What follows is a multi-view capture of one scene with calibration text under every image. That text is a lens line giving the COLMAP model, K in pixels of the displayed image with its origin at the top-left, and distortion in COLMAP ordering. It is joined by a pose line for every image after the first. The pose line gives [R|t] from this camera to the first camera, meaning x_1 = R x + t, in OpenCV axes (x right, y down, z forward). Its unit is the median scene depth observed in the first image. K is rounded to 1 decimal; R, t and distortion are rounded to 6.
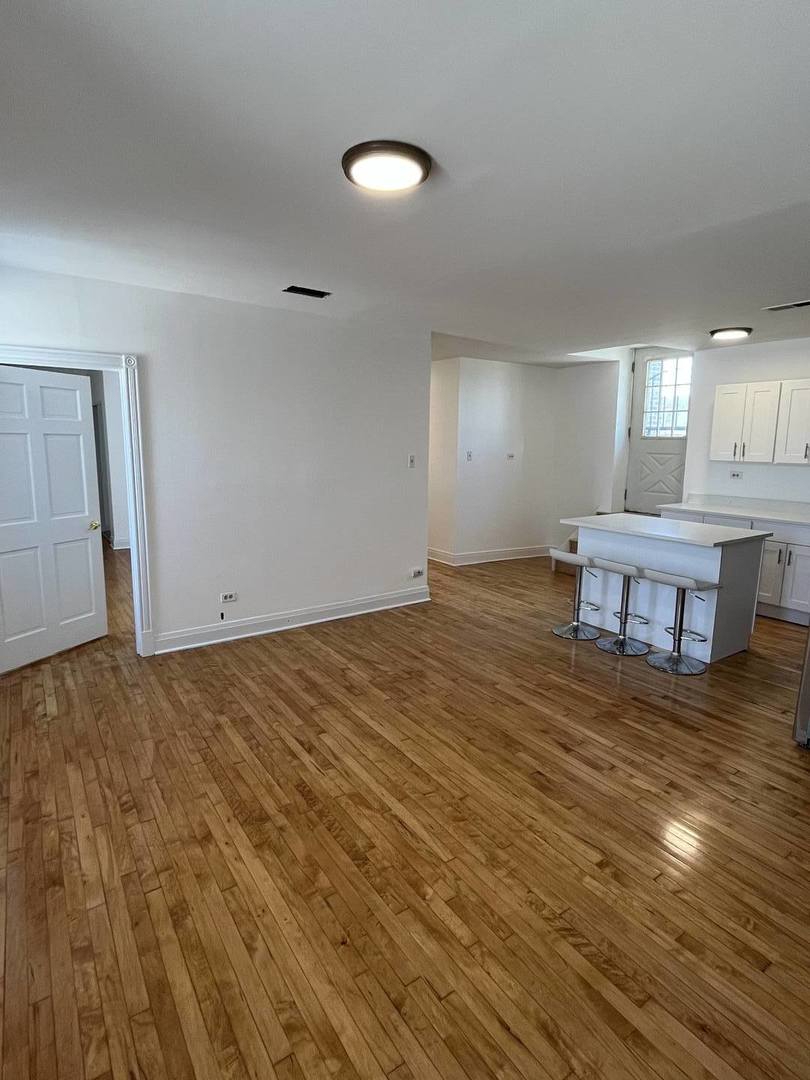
lens RADIAL K [[567.8, 0, 399.1], [0, 567.8, 525.9], [0, 0, 1]] dist [0.000145, 0.001153]
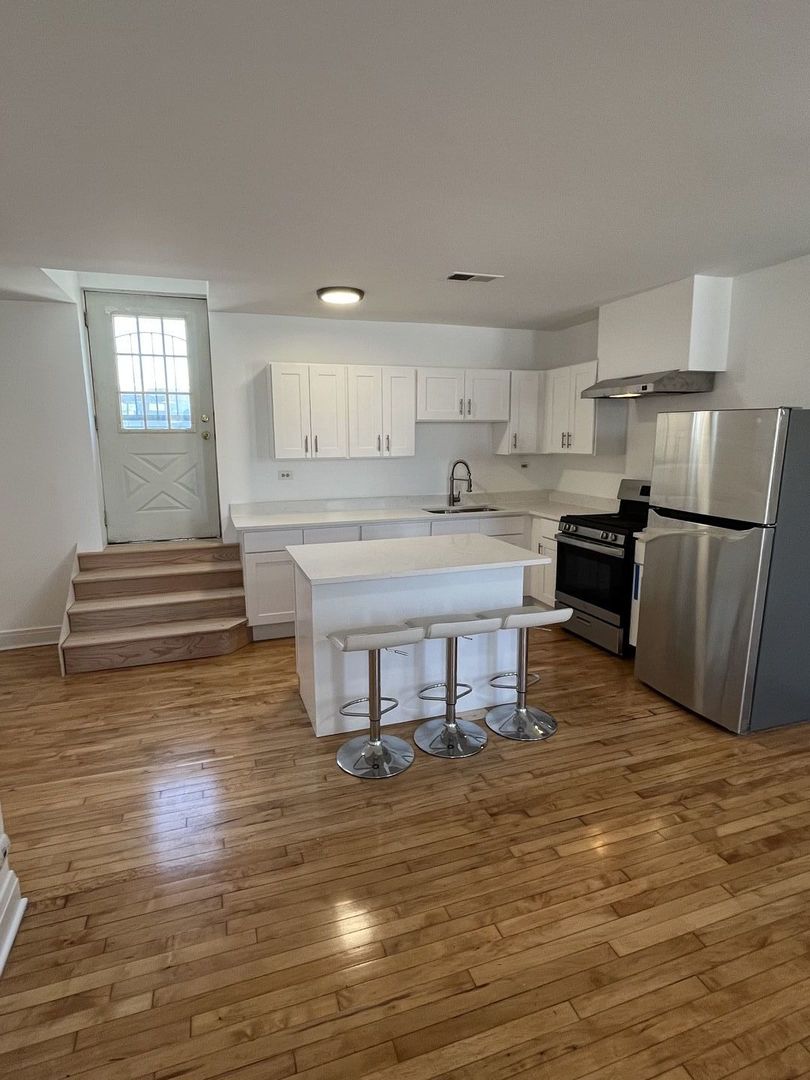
lens RADIAL K [[567.8, 0, 399.1], [0, 567.8, 525.9], [0, 0, 1]] dist [0.000145, 0.001153]
pose [[0.254759, -0.158956, 0.953850, -0.256244], [0.153134, 0.980582, 0.122511, -0.142736], [-0.954802, 0.114856, 0.274154, 0.954544]]
